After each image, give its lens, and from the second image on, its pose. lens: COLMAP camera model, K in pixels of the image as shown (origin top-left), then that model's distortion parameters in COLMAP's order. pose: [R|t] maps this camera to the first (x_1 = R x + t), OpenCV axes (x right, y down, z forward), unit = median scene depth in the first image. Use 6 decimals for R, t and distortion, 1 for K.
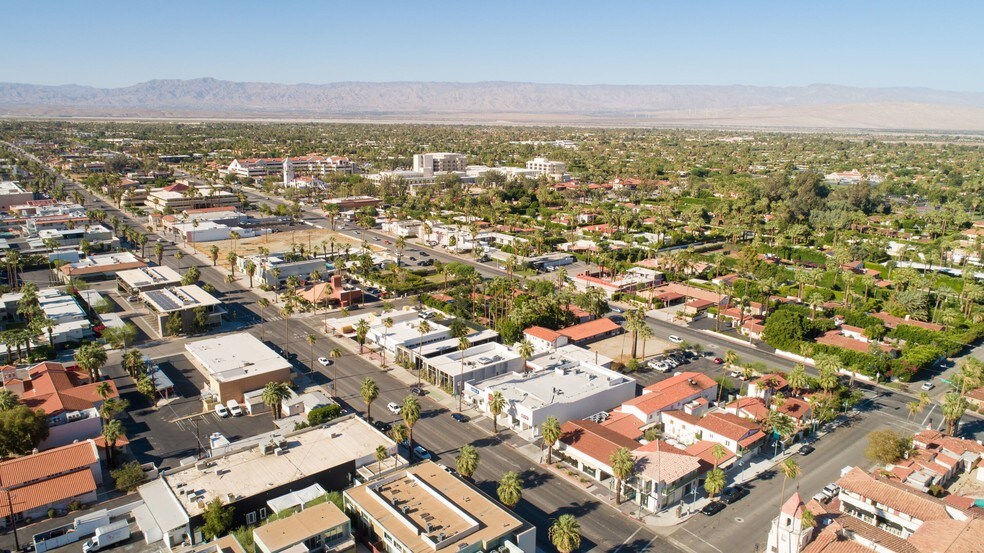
lens RADIAL K [[663.9, 0, 492.0], [0, 663.9, 276.5], [0, 0, 1]] dist [-0.011208, 0.007267]
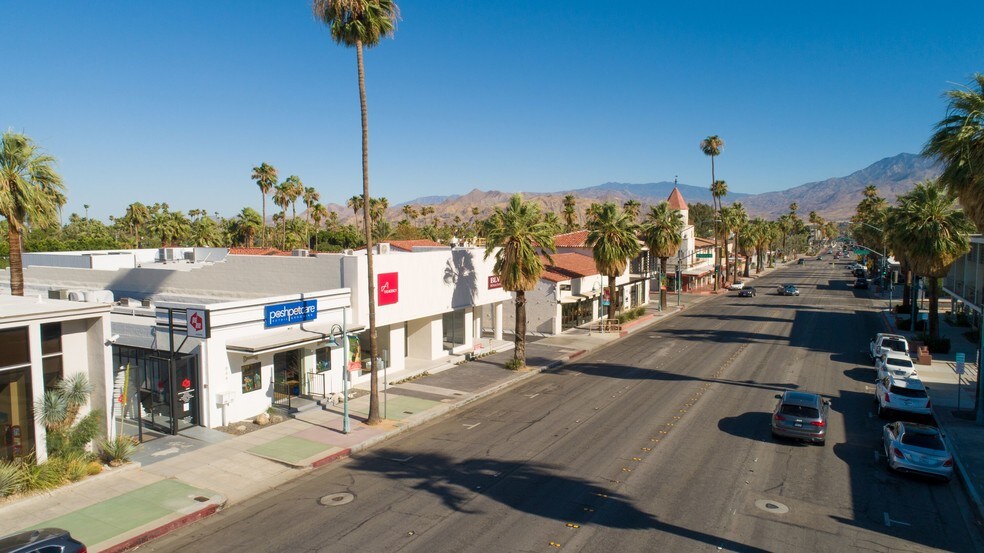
lens RADIAL K [[663.9, 0, 492.0], [0, 663.9, 276.5], [0, 0, 1]] dist [-0.011208, 0.007267]
pose [[-0.381380, -0.077676, 0.921149, -0.199318], [0.215892, 0.961424, 0.170457, 0.136406], [-0.898855, 0.263878, -0.349899, 0.959914]]
